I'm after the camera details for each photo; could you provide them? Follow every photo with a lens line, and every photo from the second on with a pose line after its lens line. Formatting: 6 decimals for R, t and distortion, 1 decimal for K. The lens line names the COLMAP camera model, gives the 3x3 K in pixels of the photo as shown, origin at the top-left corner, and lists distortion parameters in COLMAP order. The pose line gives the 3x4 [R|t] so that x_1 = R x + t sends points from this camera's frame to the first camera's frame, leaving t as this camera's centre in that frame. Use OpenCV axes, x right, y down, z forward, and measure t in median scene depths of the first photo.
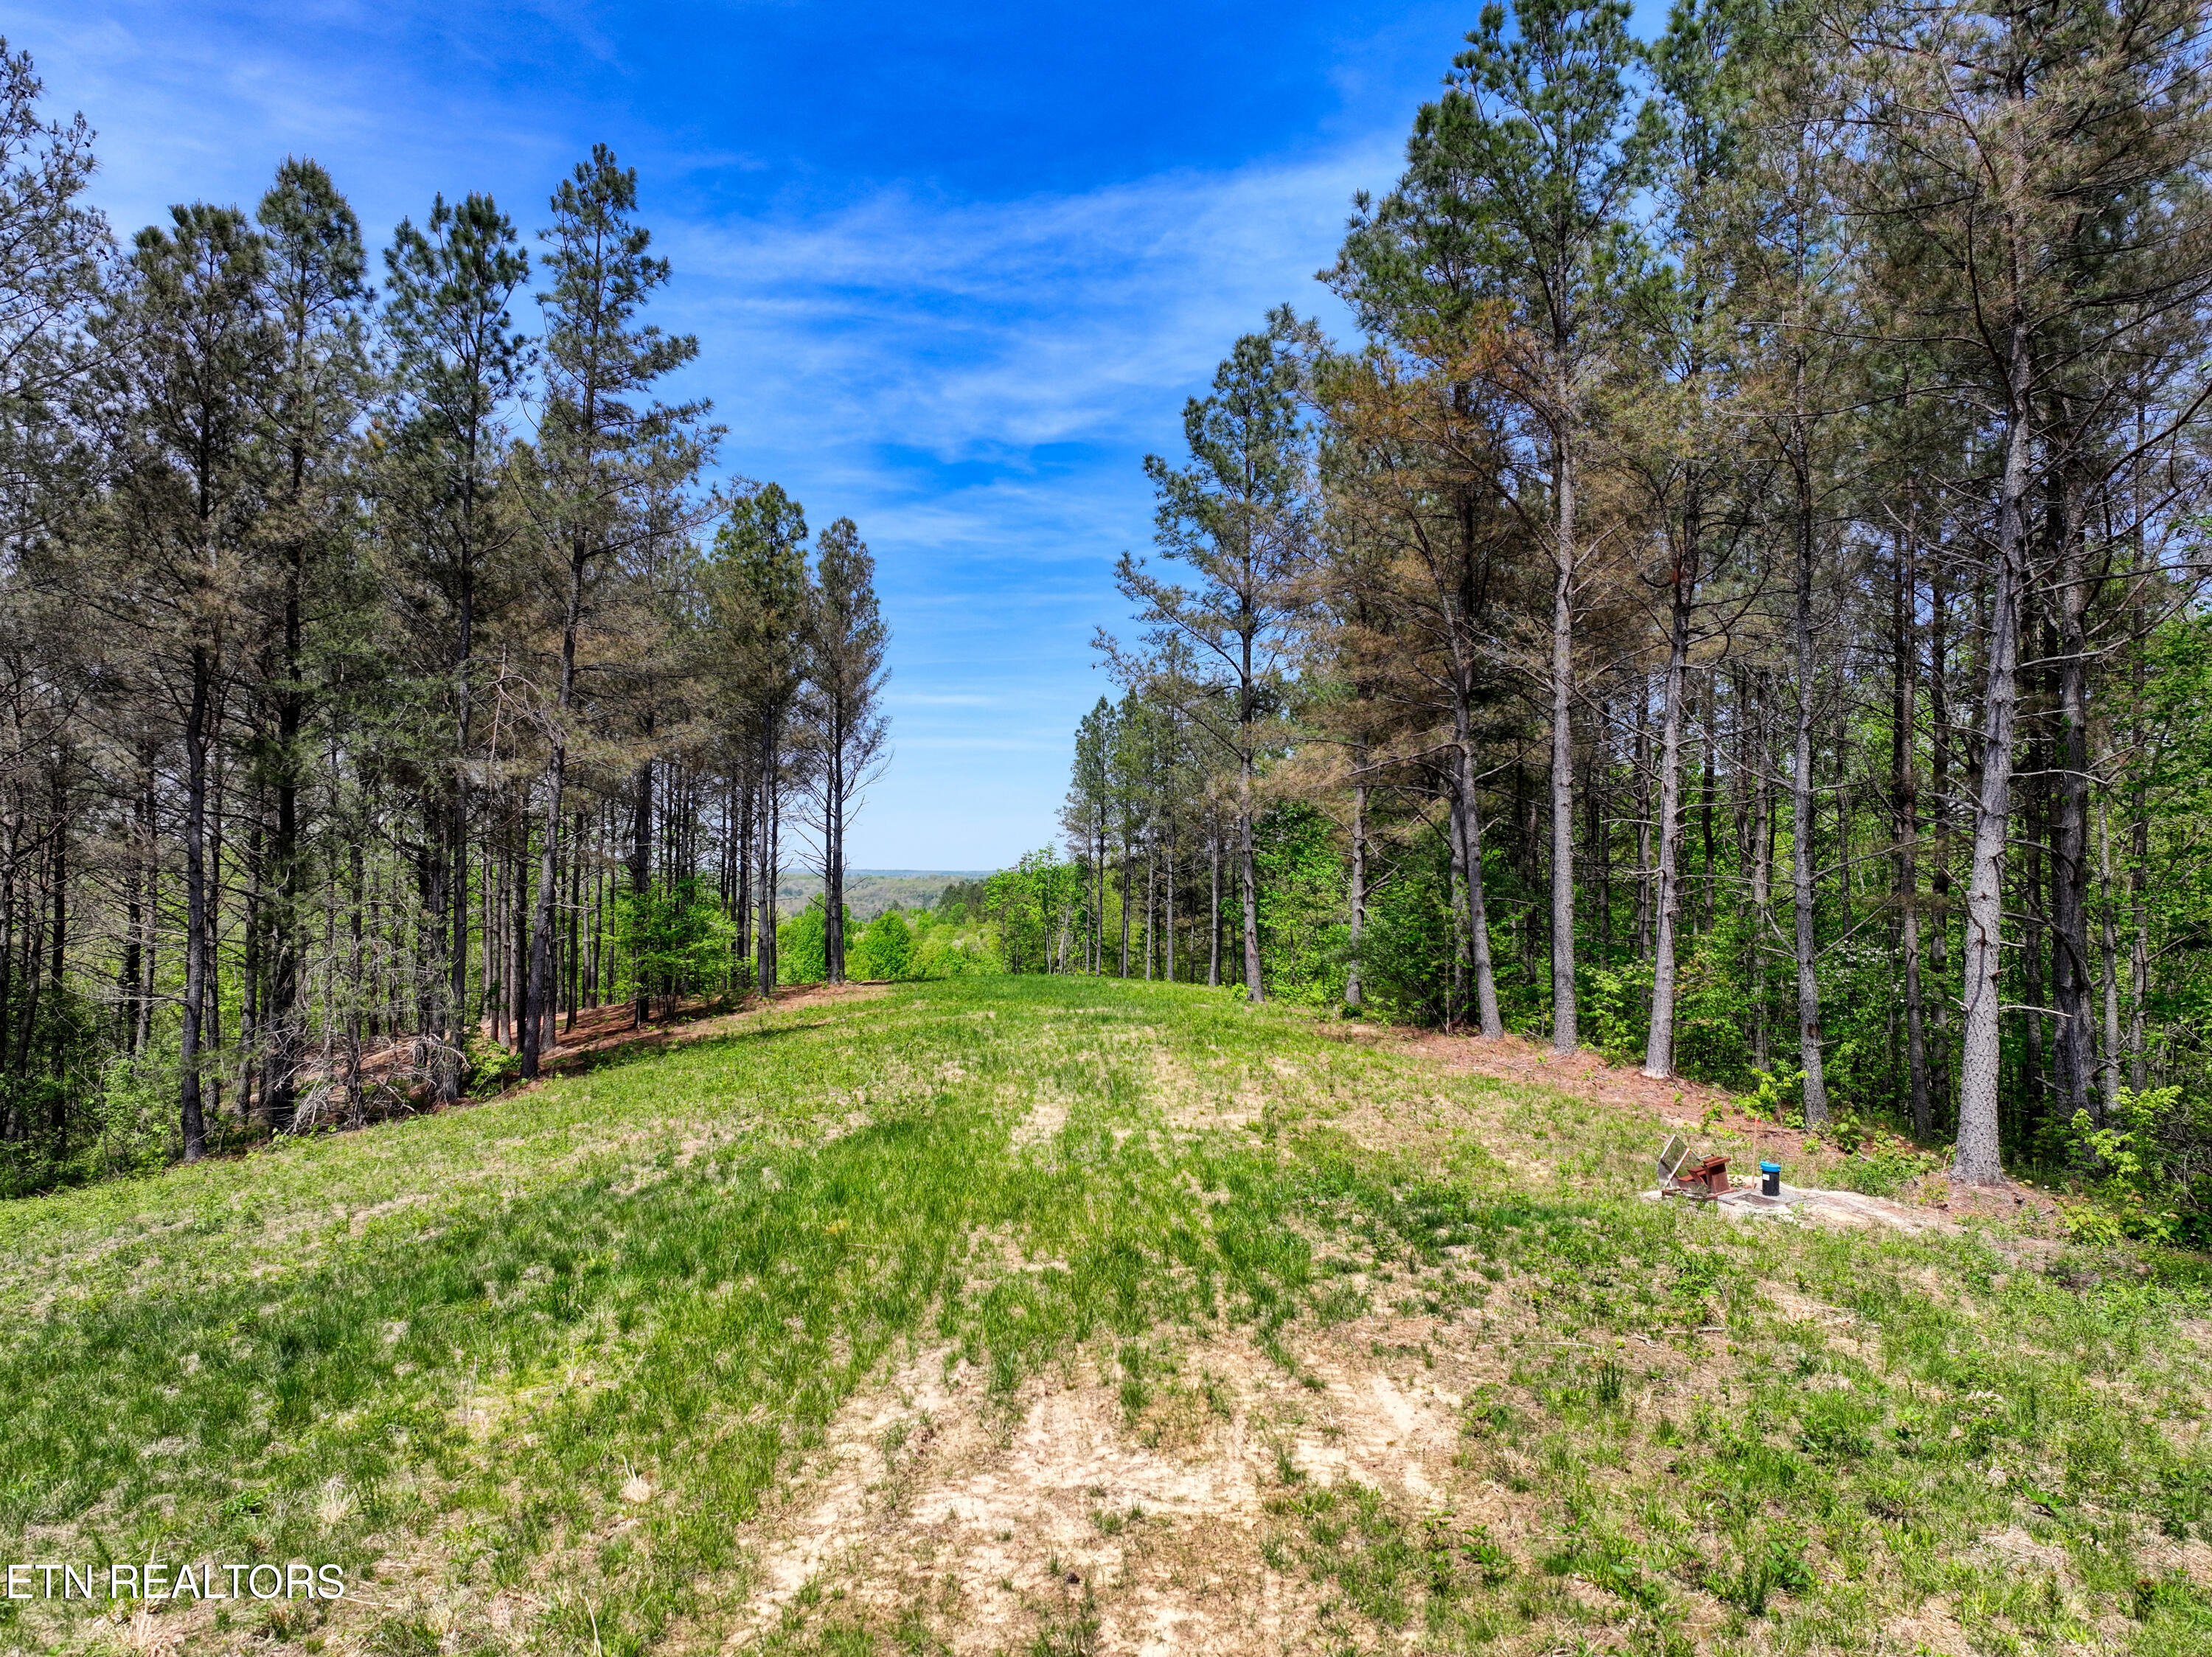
lens RADIAL K [[1519.8, 0, 1136.2], [0, 1519.8, 816.5], [0, 0, 1]] dist [-0.002122, 0.012949]
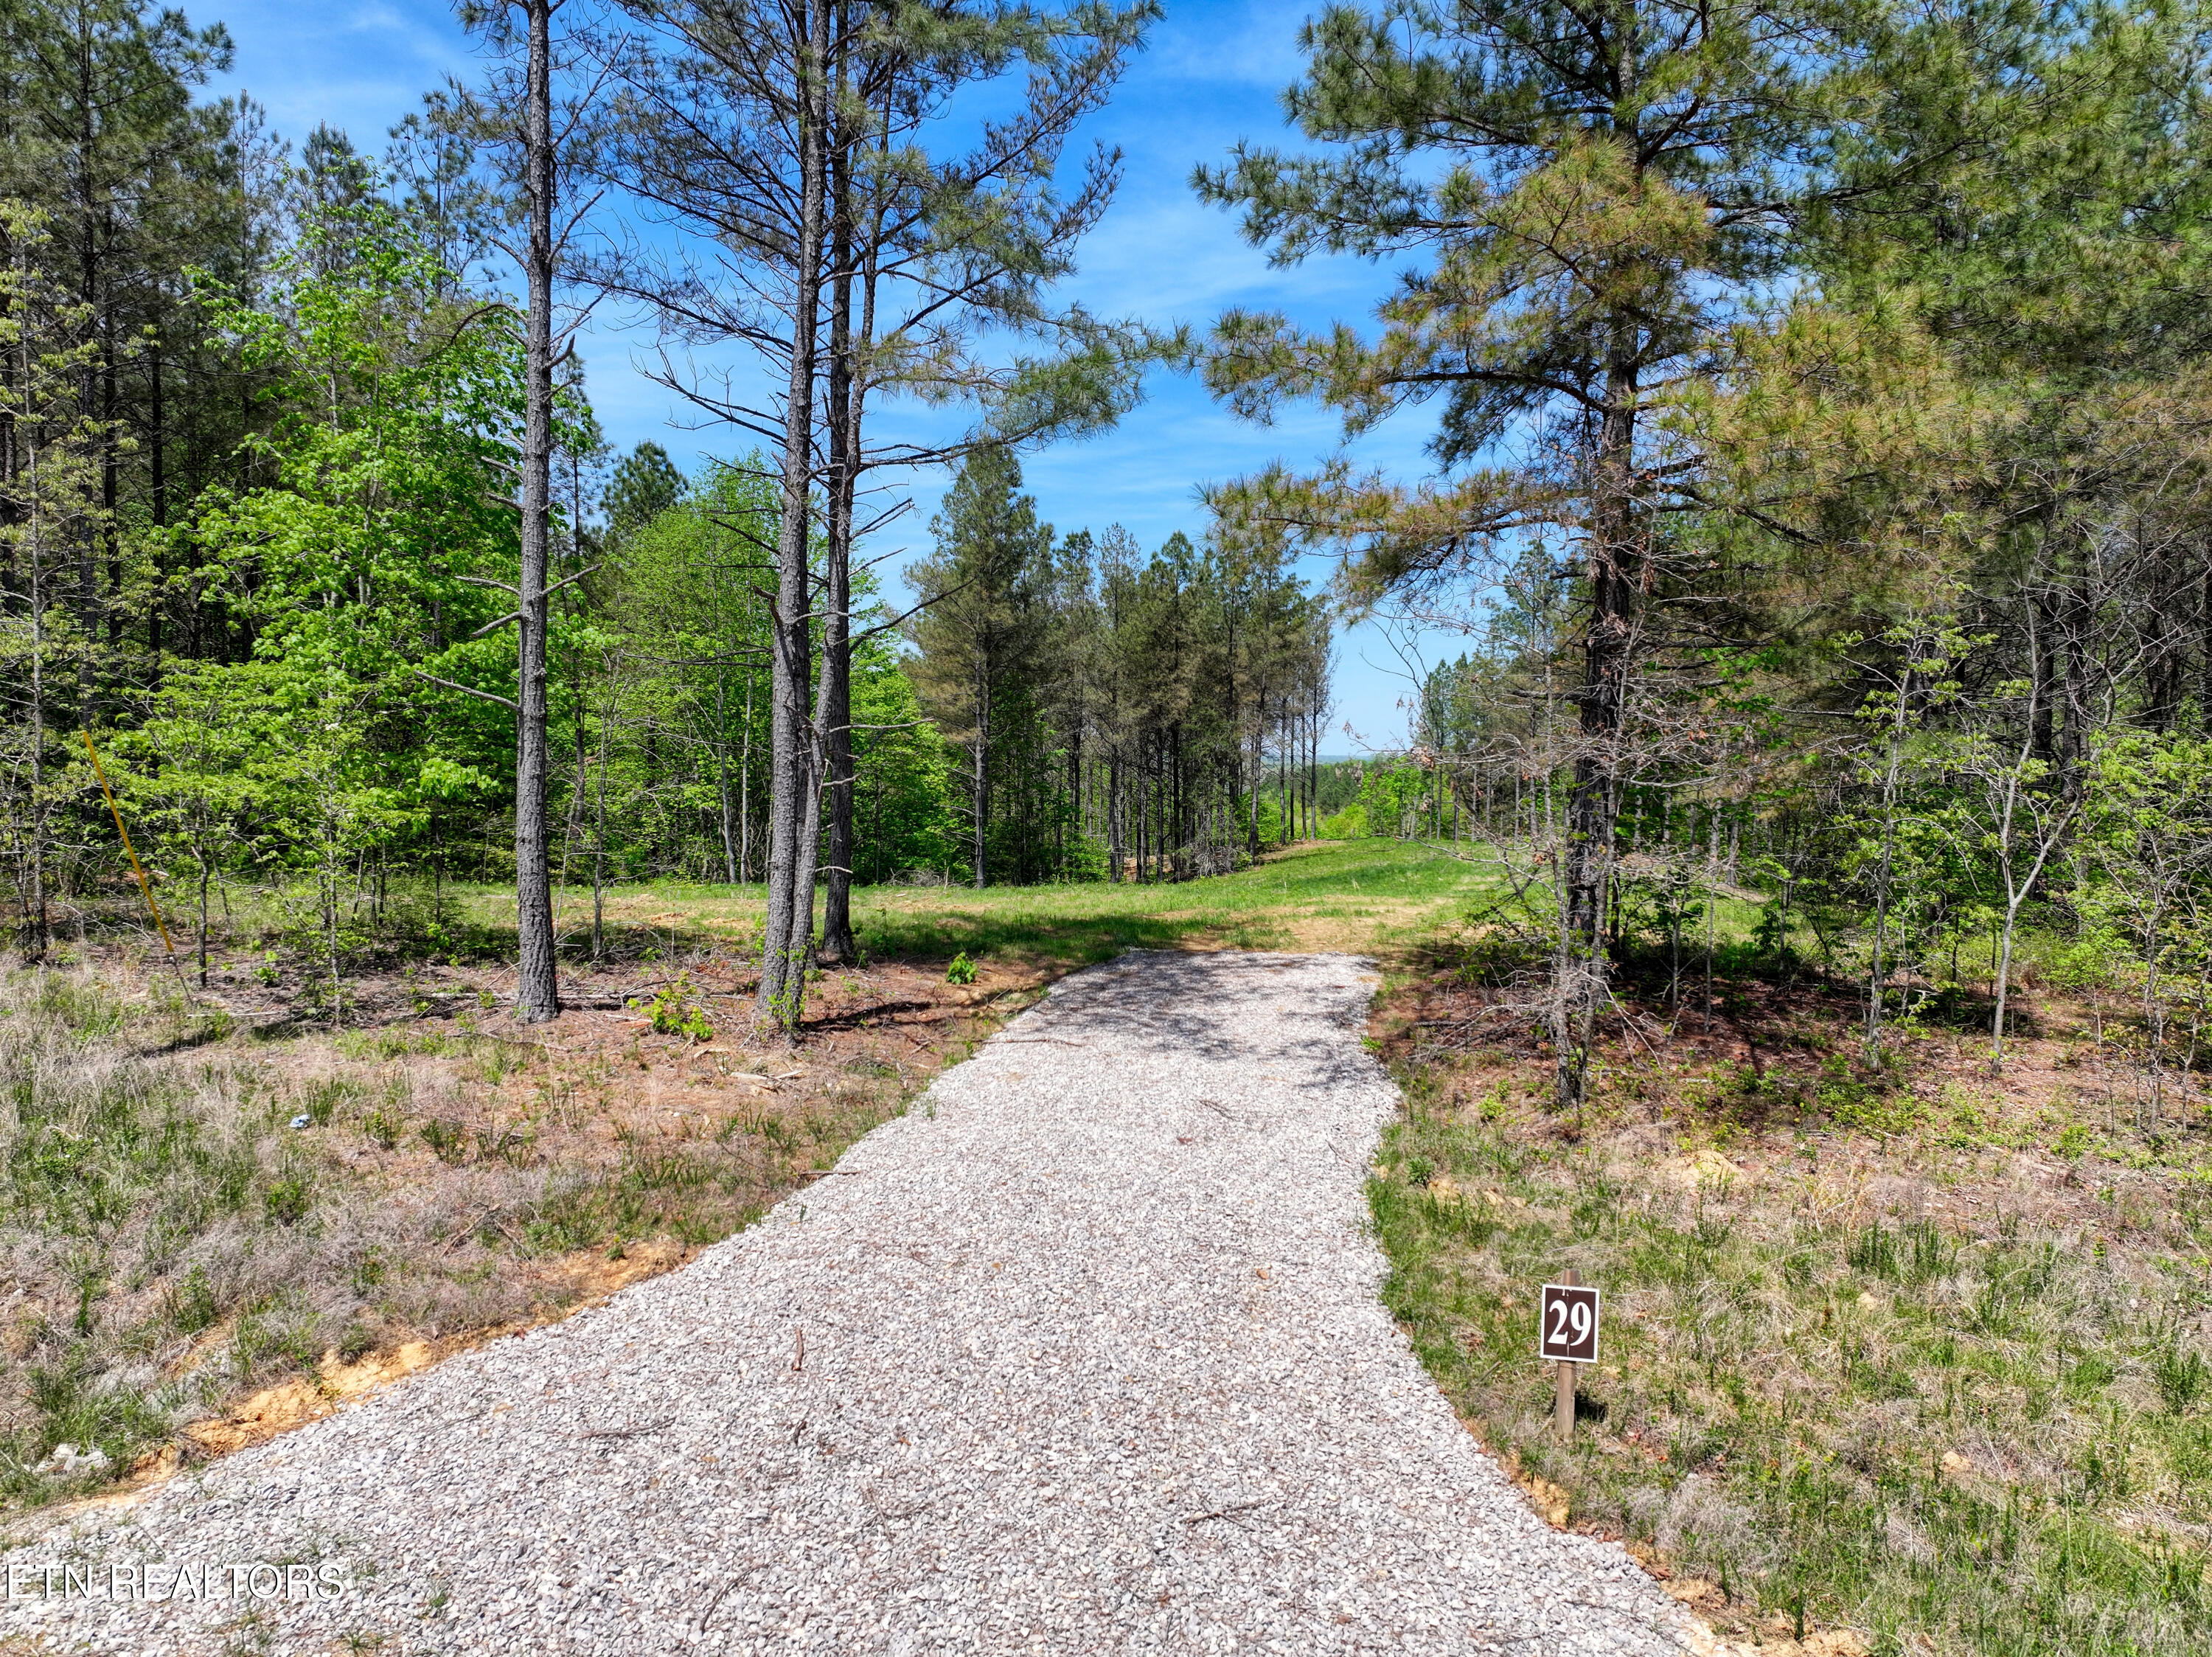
lens RADIAL K [[1519.8, 0, 1103.4], [0, 1519.8, 806.6], [0, 0, 1]] dist [-0.002122, 0.012949]
pose [[0.977021, 0.006968, -0.213031, -0.090286], [0.007982, 0.997568, 0.069238, -0.125935], [0.212995, -0.069348, 0.974589, -1.762169]]
